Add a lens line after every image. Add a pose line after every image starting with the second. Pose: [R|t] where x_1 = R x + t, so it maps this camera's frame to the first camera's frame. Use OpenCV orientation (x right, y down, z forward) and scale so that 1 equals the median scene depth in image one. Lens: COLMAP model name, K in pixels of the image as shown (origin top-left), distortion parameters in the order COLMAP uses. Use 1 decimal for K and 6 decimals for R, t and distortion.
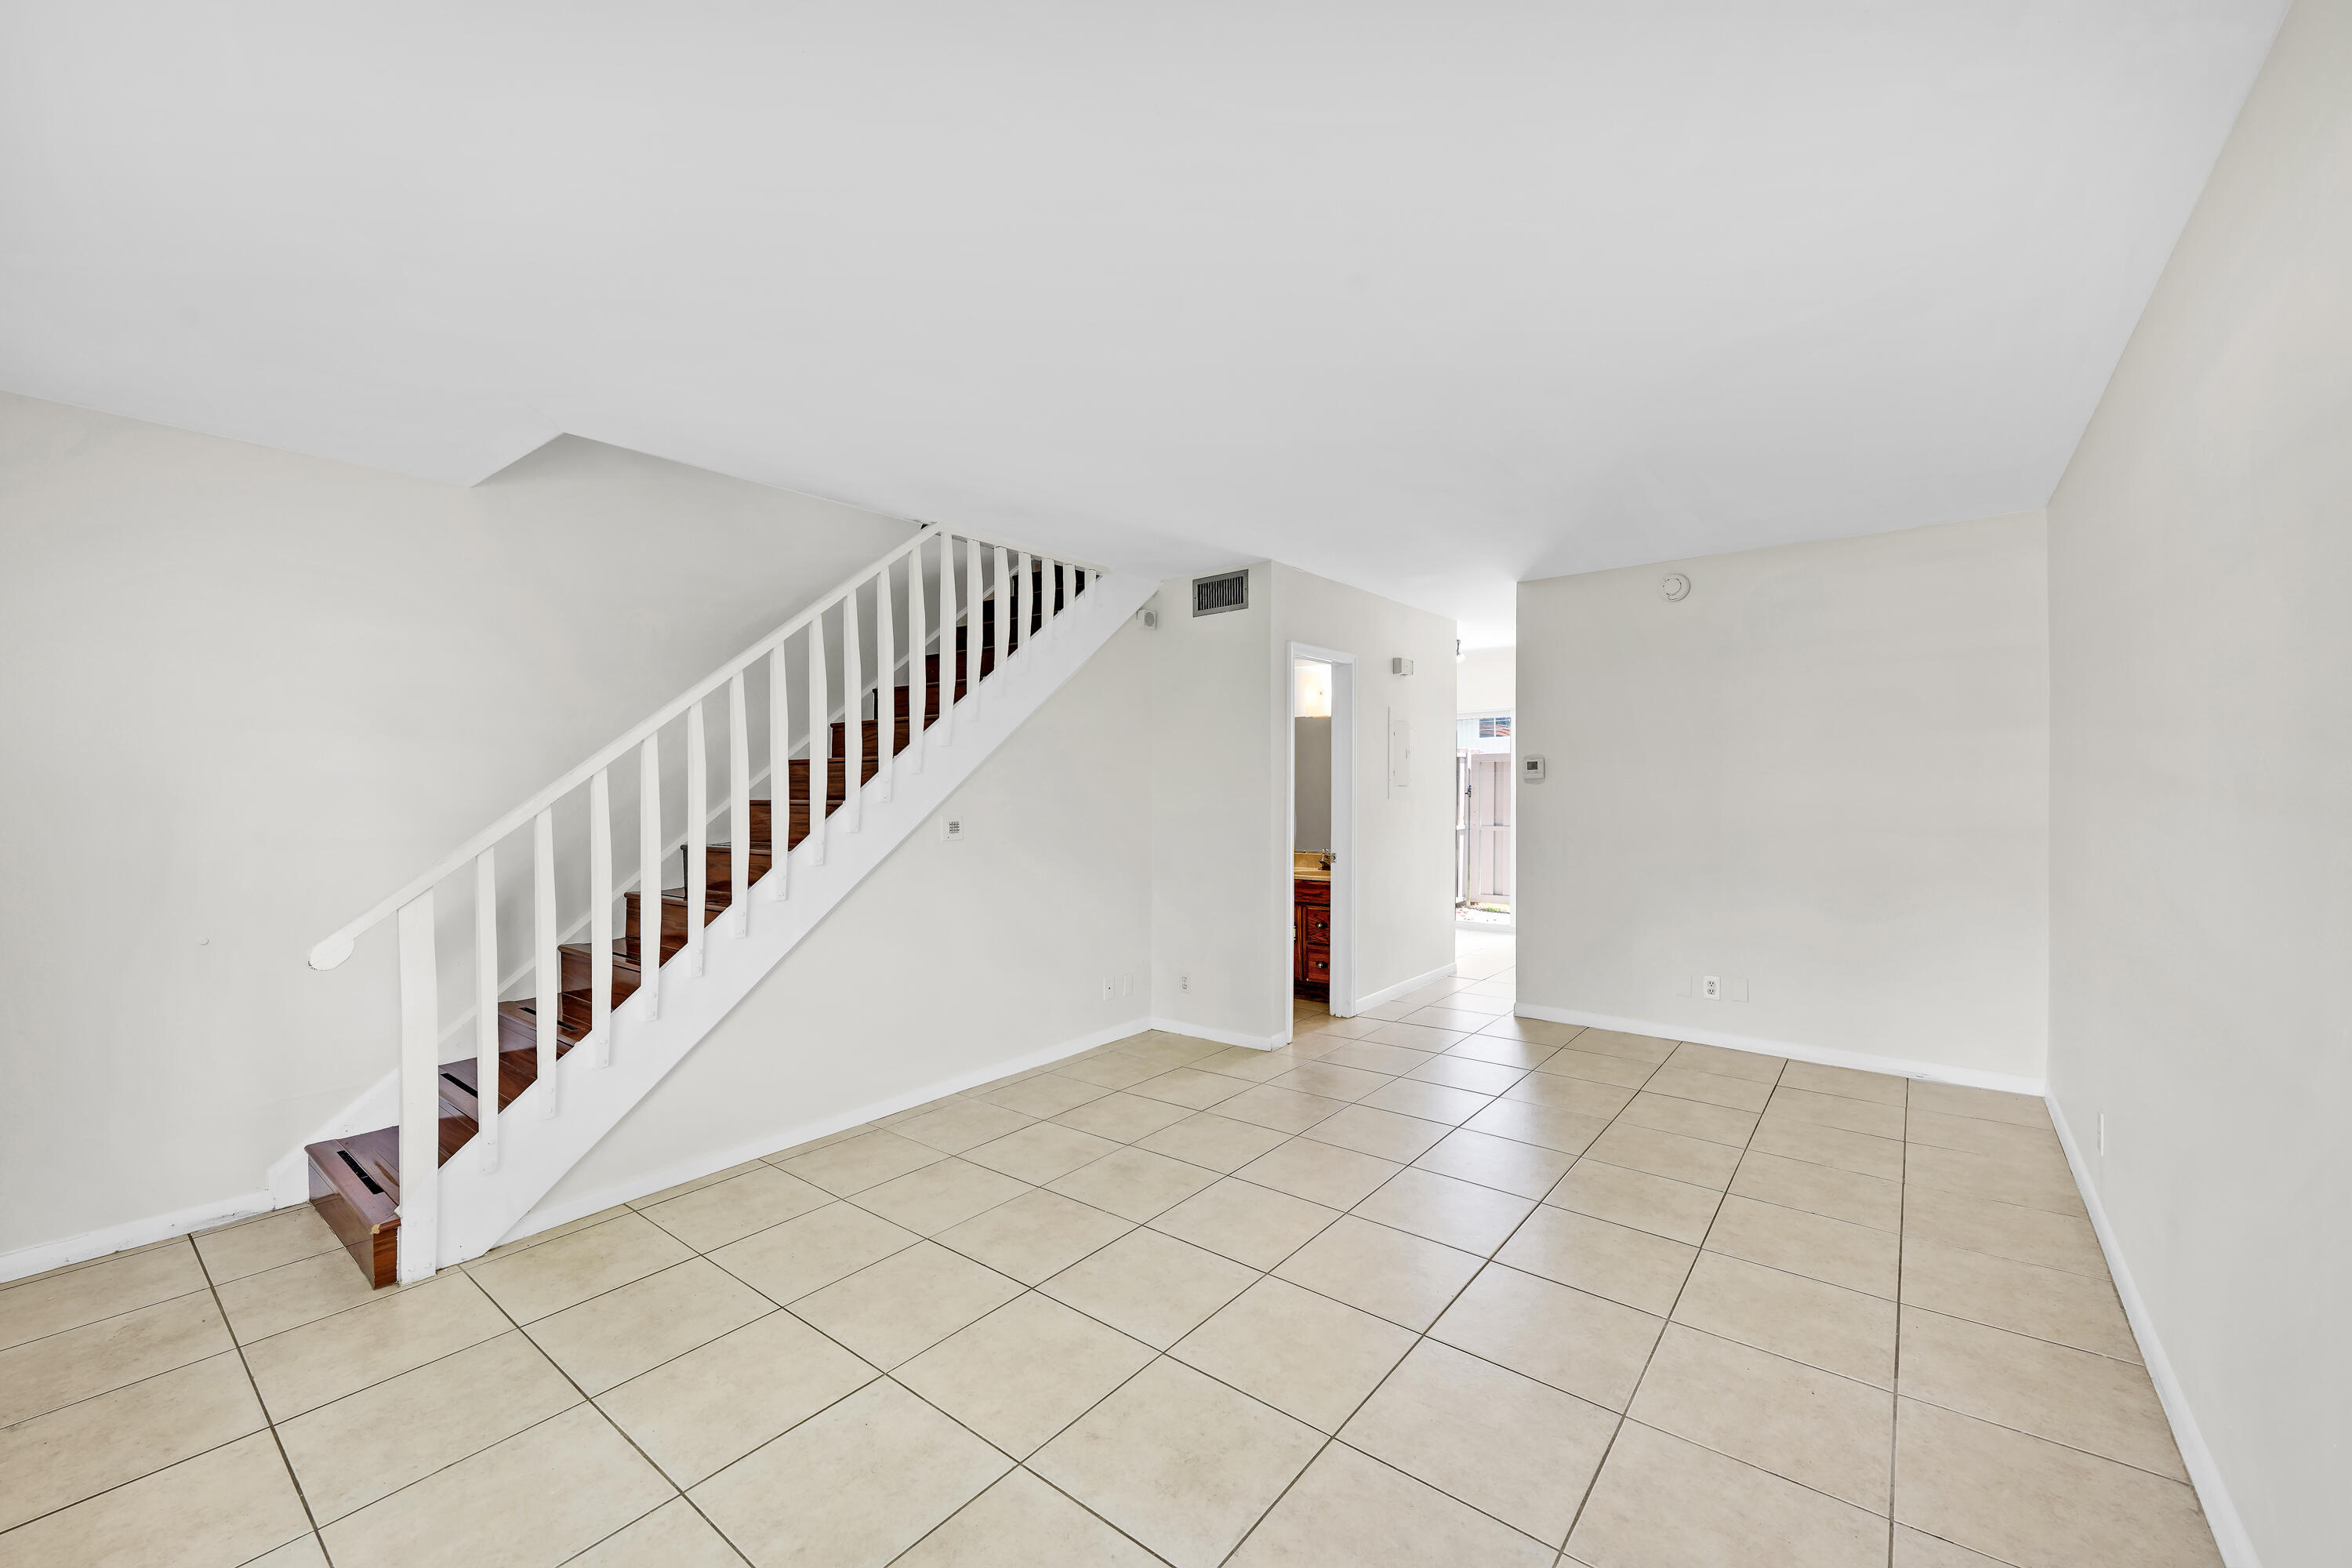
lens RADIAL K [[928.6, 0, 1168.4], [0, 928.6, 779.4], [0, 0, 1]] dist [-0.007026, -0.000432]
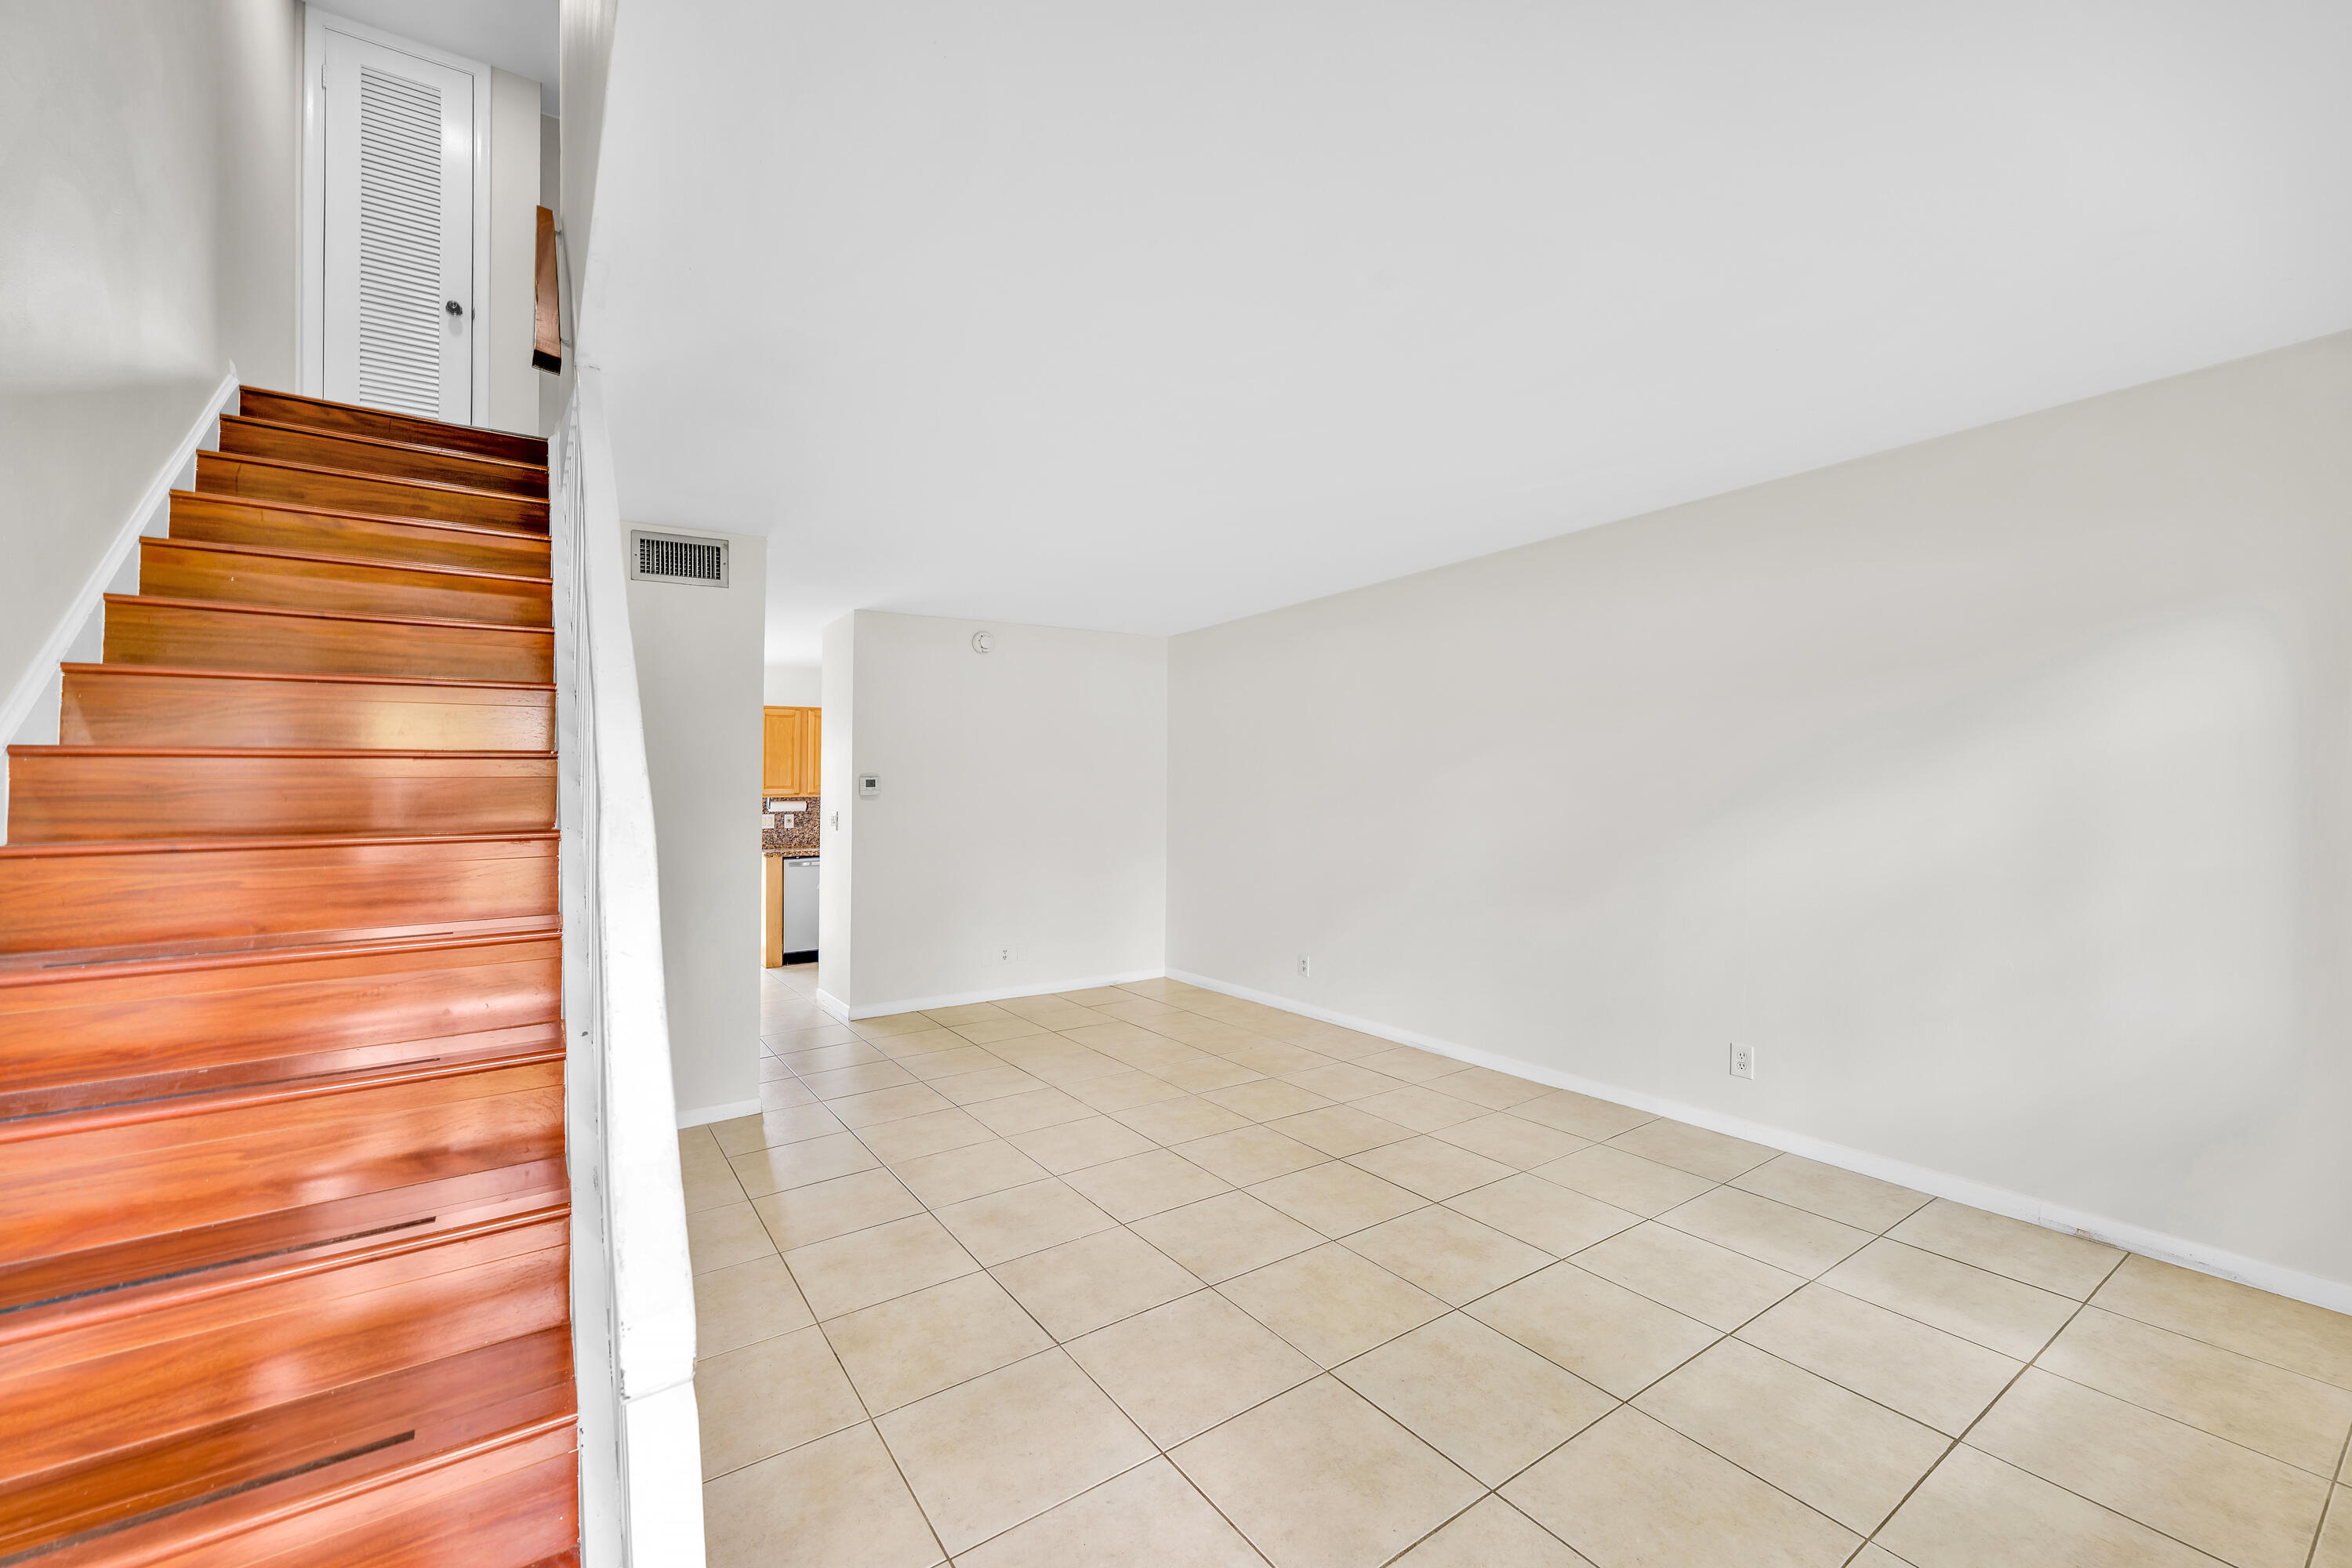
lens RADIAL K [[924.2, 0, 1149.4], [0, 924.2, 862.1], [0, 0, 1]] dist [0.001176, -0.000045]
pose [[0.313459, -0.075956, 0.946559, -0.598915], [0.001366, 0.996831, 0.079537, -0.008783], [-0.949601, -0.023639, 0.312569, 0.396315]]
